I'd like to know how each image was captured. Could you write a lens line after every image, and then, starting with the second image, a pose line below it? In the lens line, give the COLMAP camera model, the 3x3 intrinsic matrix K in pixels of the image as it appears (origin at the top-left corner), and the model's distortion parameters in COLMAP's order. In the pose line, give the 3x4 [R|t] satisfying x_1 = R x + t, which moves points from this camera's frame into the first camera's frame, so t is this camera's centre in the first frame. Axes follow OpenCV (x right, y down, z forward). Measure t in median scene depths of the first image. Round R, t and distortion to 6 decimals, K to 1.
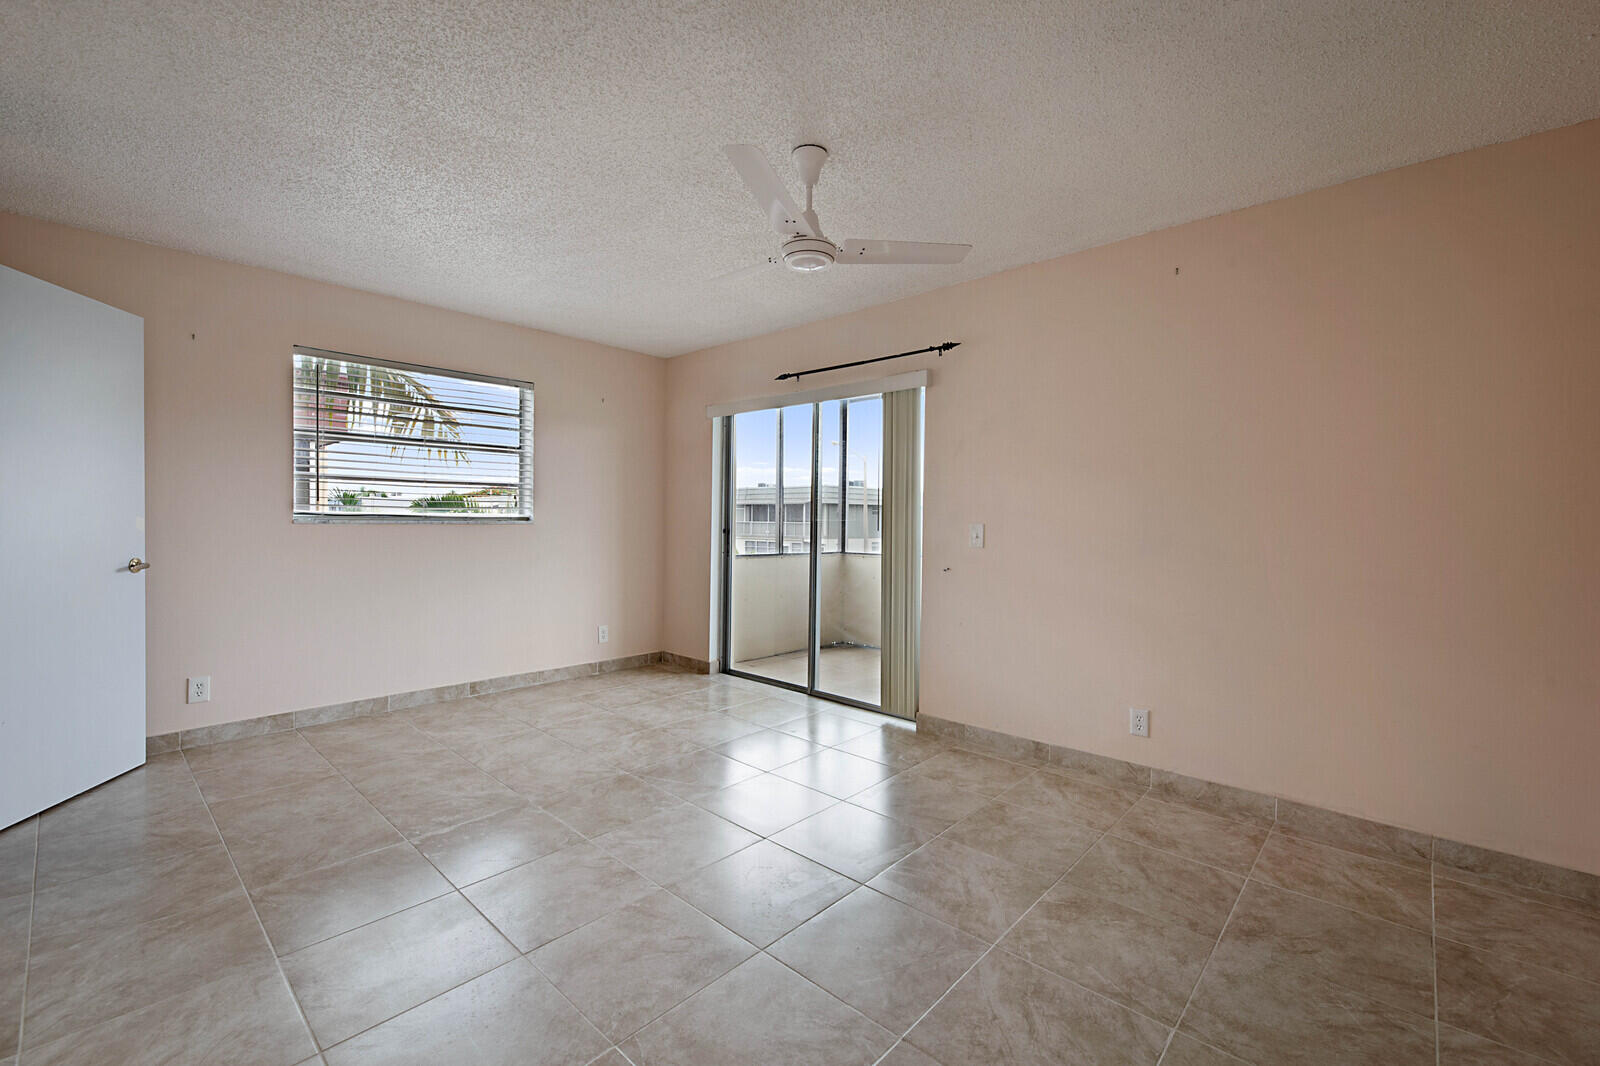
lens RADIAL K [[685.0, 0, 815.4], [0, 685.0, 529.6], [0, 0, 1]] dist [0.003170, -0.001336]
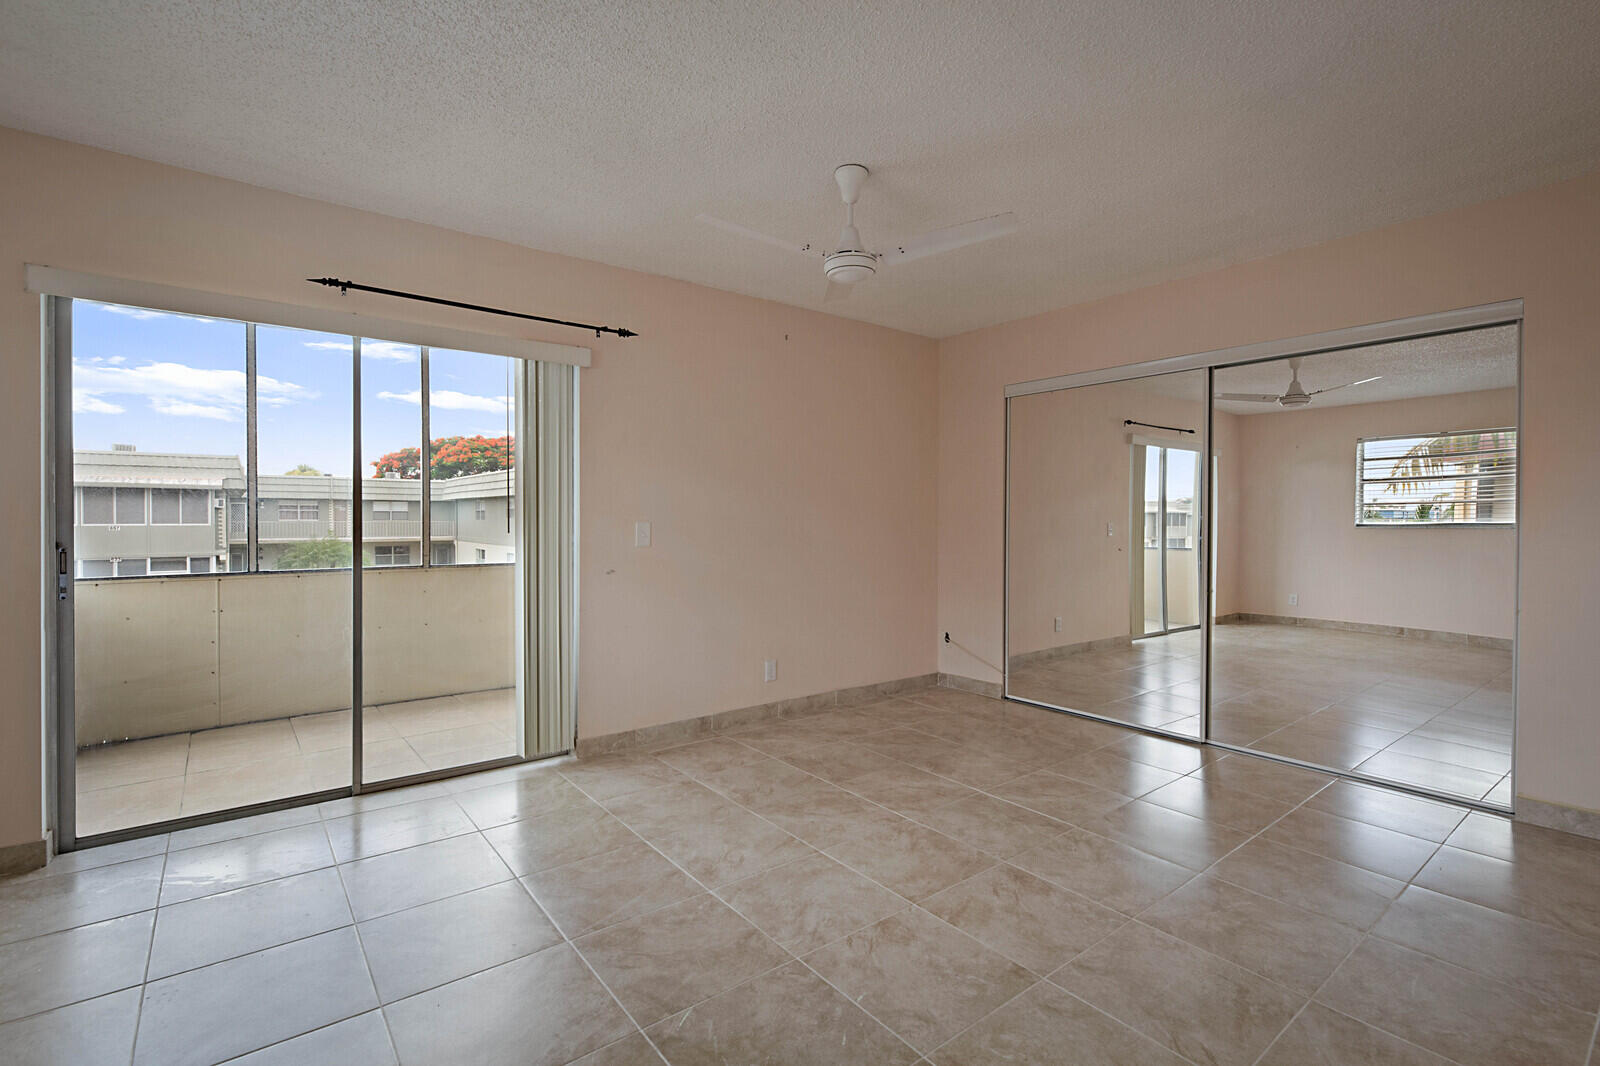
lens RADIAL K [[722.6, 0, 807.9], [0, 722.6, 536.1], [0, 0, 1]] dist [0.000437, -0.000588]
pose [[0.158840, -0.031041, 0.986816, -0.850996], [0.015592, 0.999460, 0.028929, -0.017542], [-0.987181, 0.010791, 0.159238, 0.678707]]
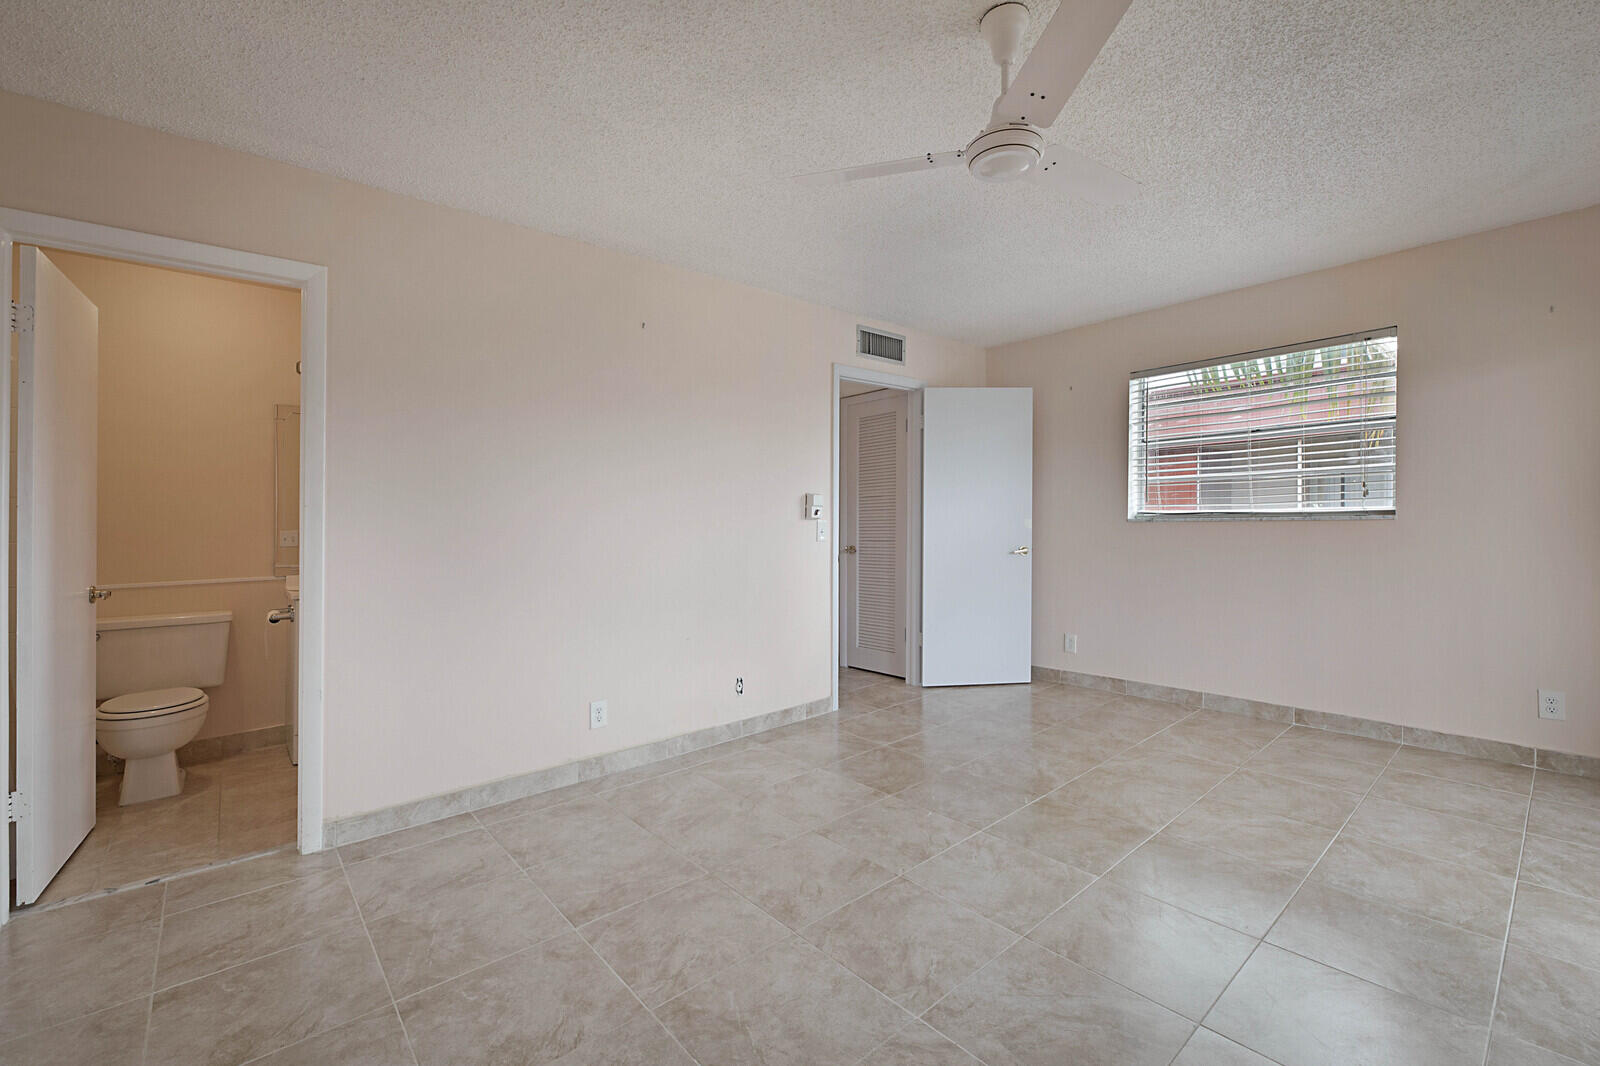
lens RADIAL K [[685.0, 0, 796.4], [0, 685.0, 518.0], [0, 0, 1]] dist [0.003170, -0.001336]
pose [[-0.134101, -0.009975, -0.990918, 0.573112], [-0.000384, 0.999950, -0.010014, -0.004046], [0.990968, -0.000962, -0.134098, 0.681370]]
